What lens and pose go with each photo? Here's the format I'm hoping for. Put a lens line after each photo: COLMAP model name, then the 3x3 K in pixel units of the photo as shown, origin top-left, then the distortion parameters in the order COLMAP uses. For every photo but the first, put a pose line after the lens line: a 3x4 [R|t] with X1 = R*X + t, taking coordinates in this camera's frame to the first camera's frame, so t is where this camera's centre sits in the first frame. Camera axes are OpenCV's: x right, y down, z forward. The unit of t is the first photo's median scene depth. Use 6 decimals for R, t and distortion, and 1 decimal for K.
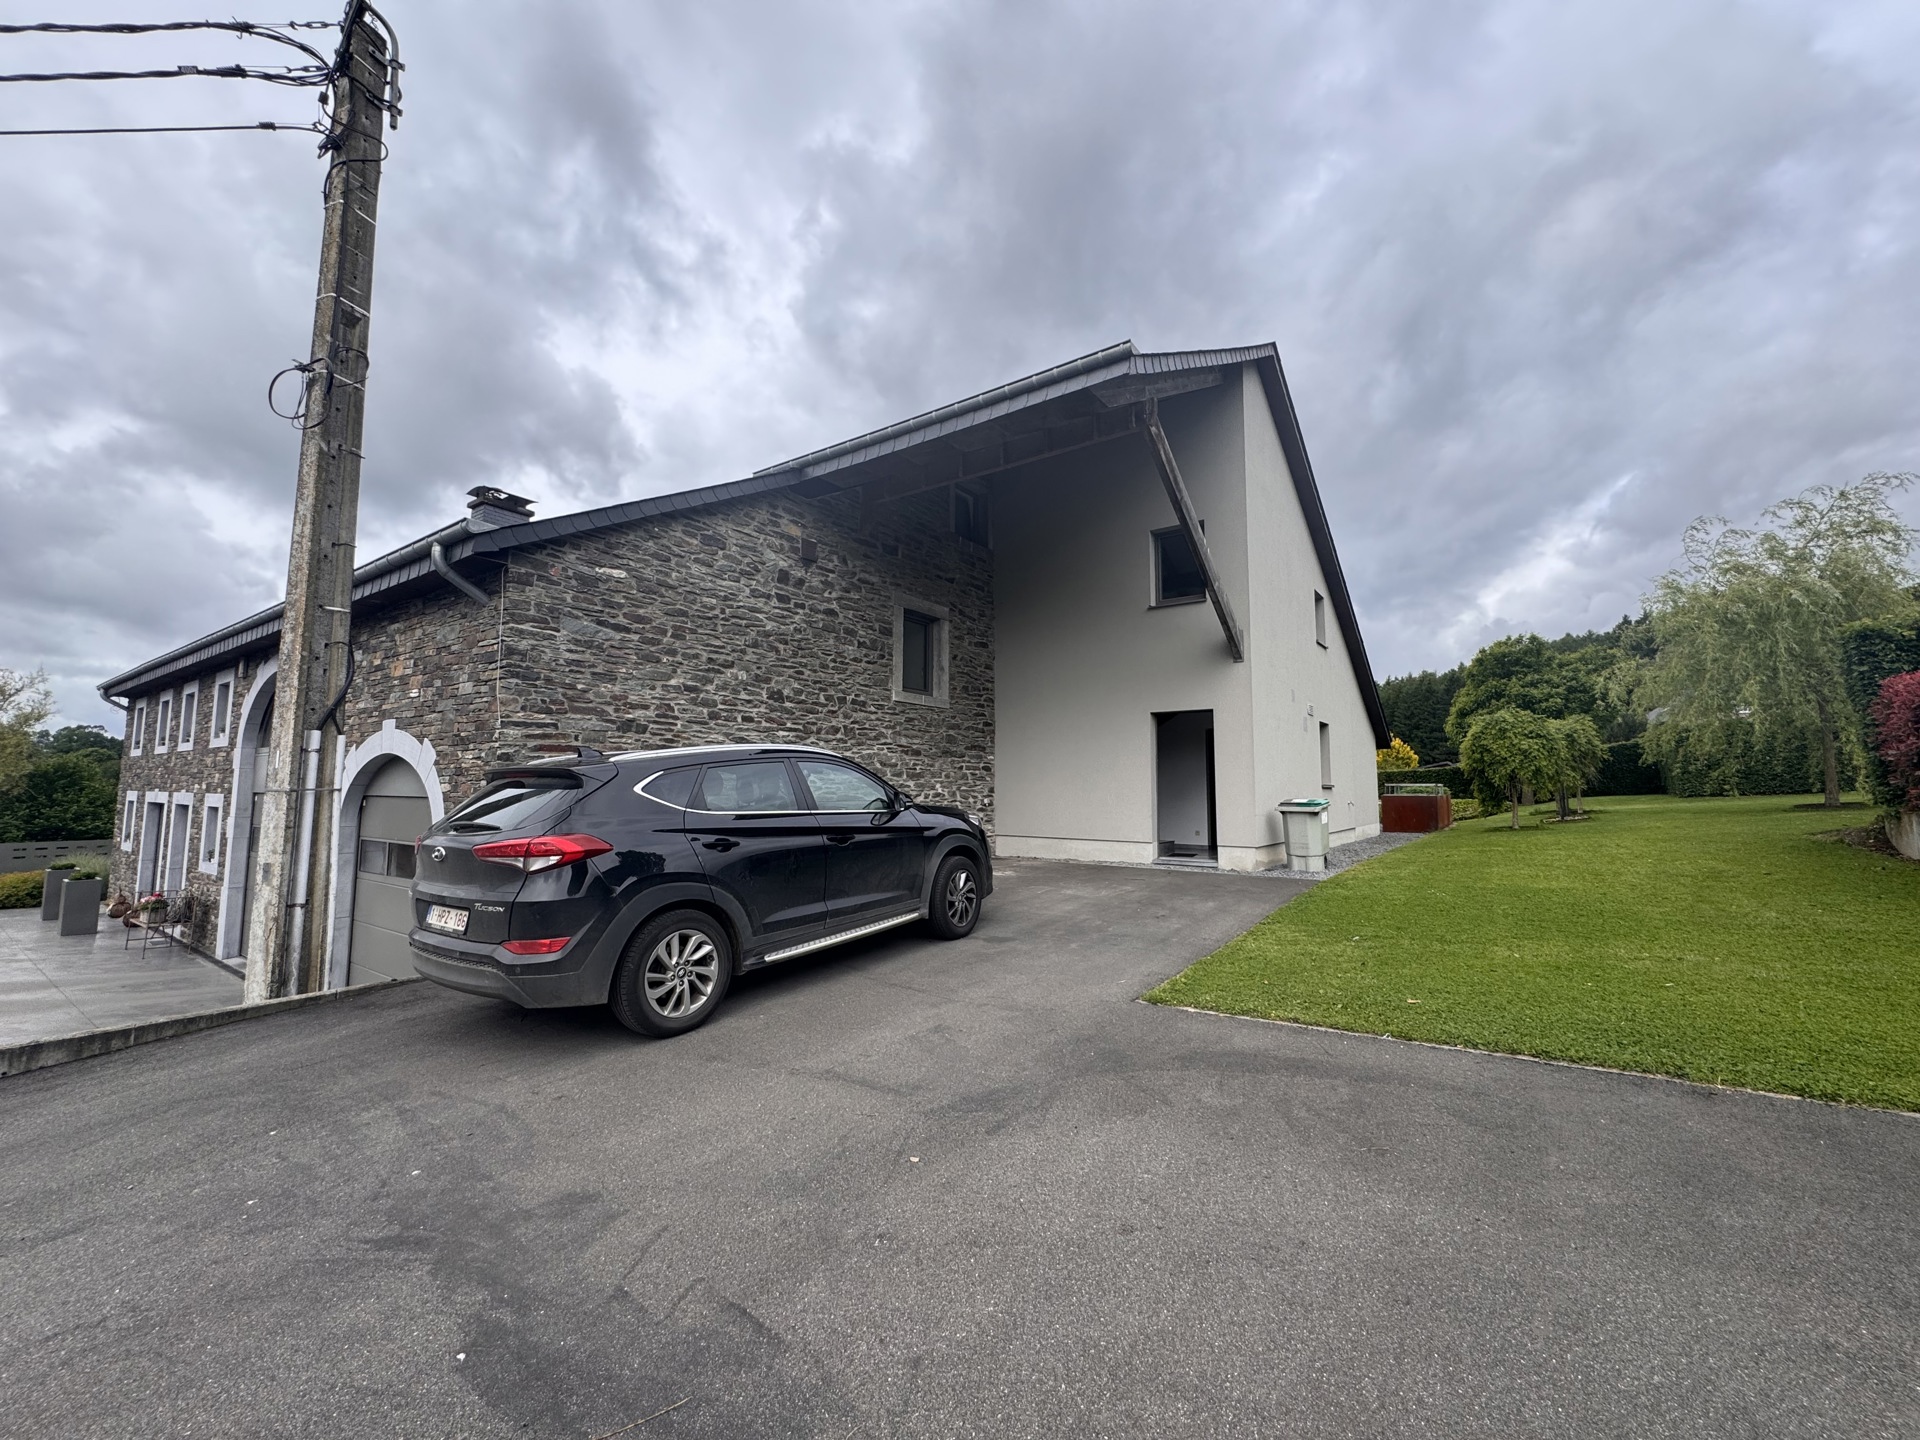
lens RADIAL K [[765.5, 0, 960.0], [0, 765.5, 717.1], [0, 0, 1]] dist [-0.001384, 0.000015]
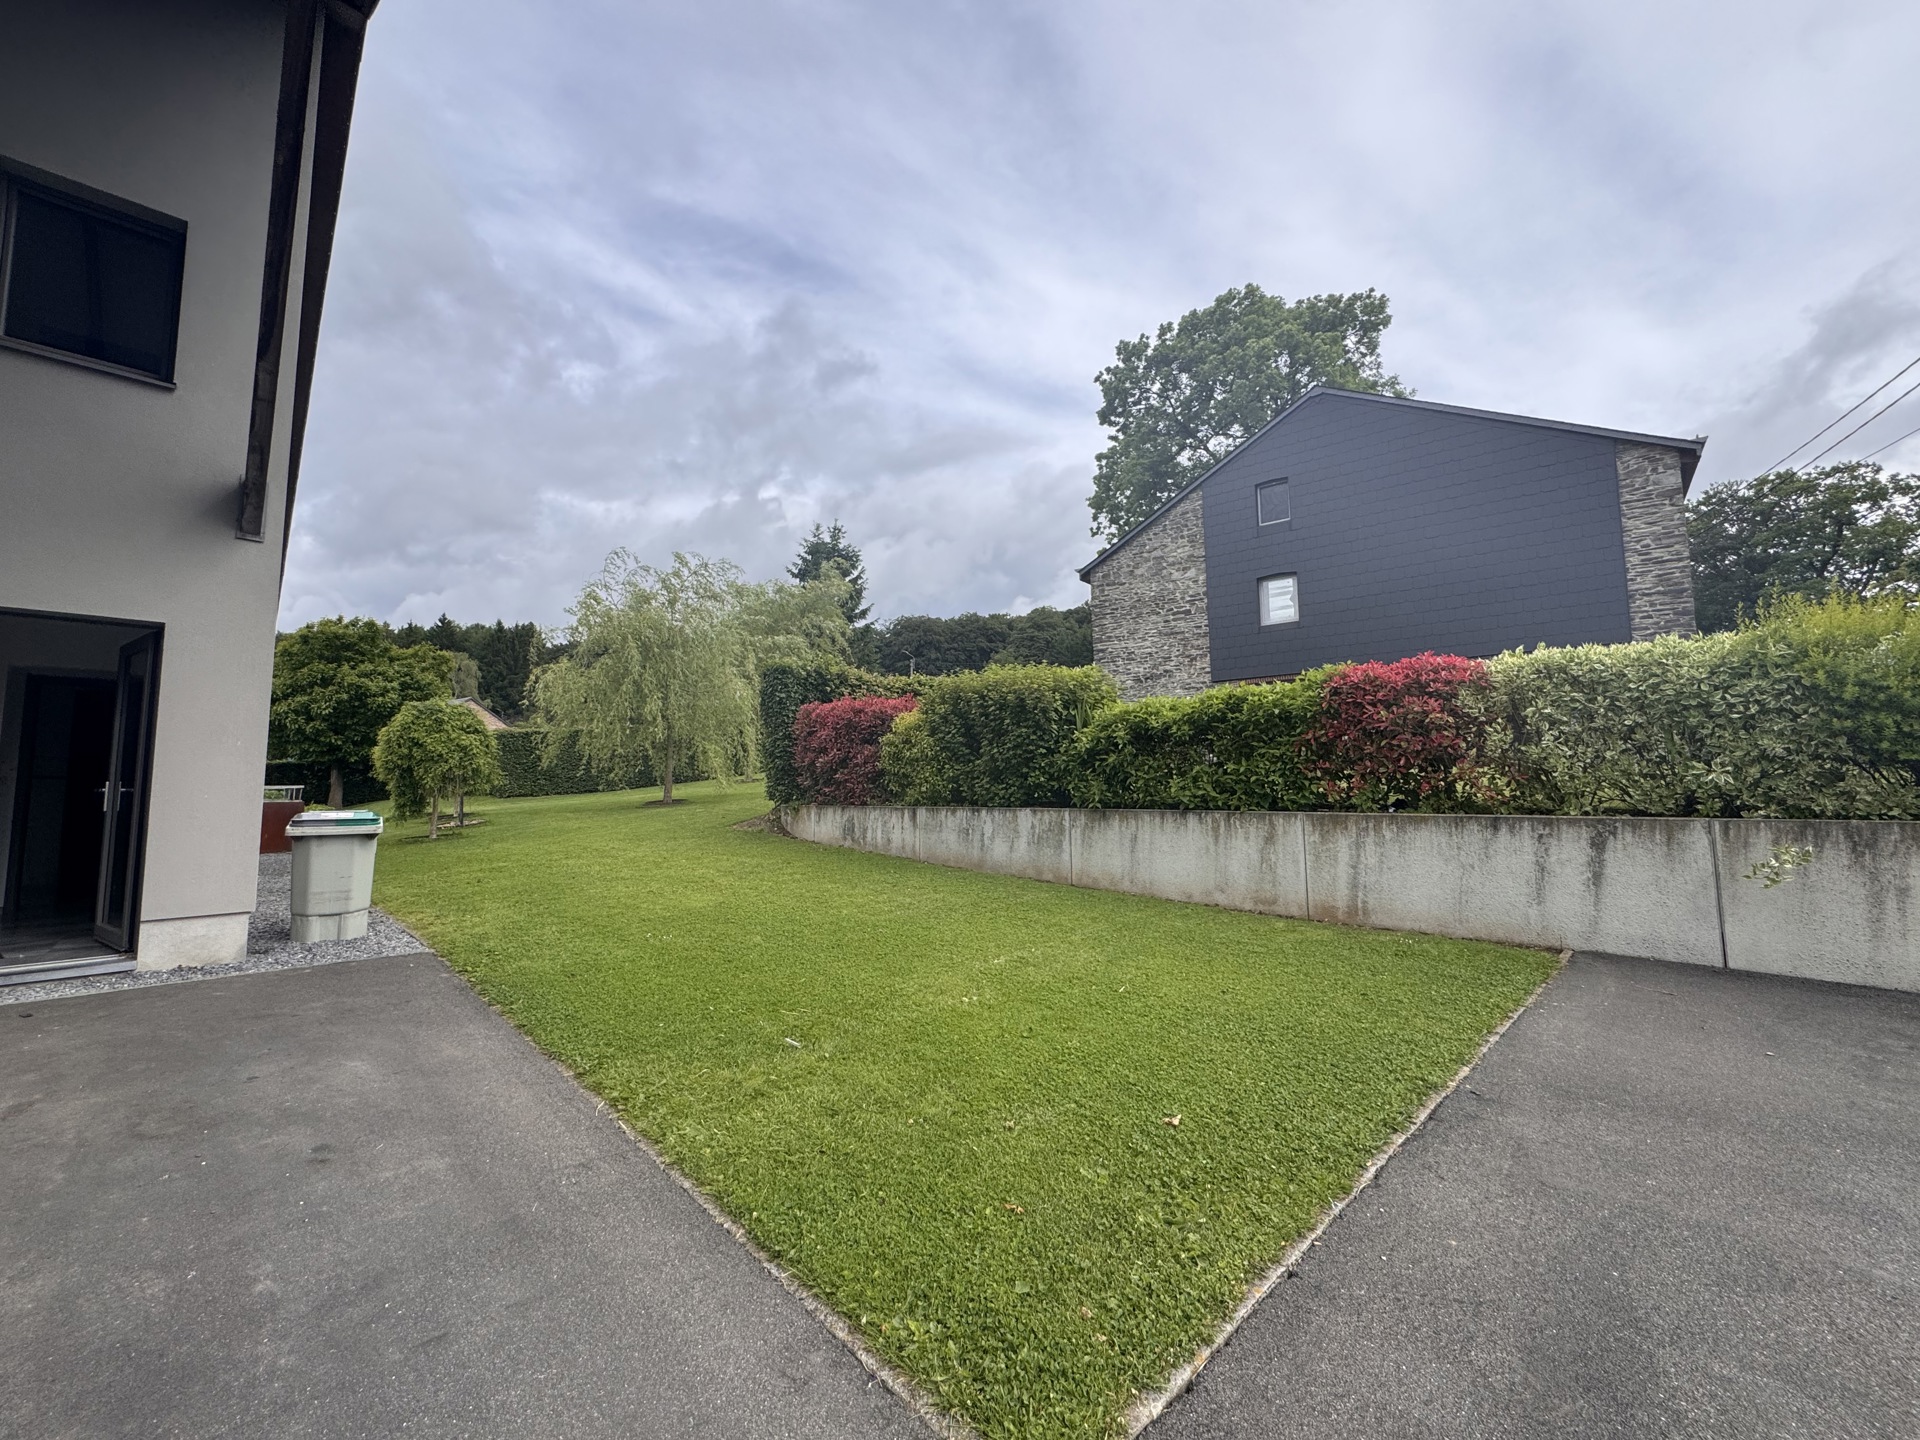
lens RADIAL K [[765.5, 0, 960.0], [0, 765.5, 717.1], [0, 0, 1]] dist [-0.001384, 0.000015]
pose [[0.164934, 0.083395, 0.982773, -0.026794], [-0.081450, 0.994167, -0.070693, 0.024684], [-0.982936, -0.068388, 0.170764, 0.287509]]
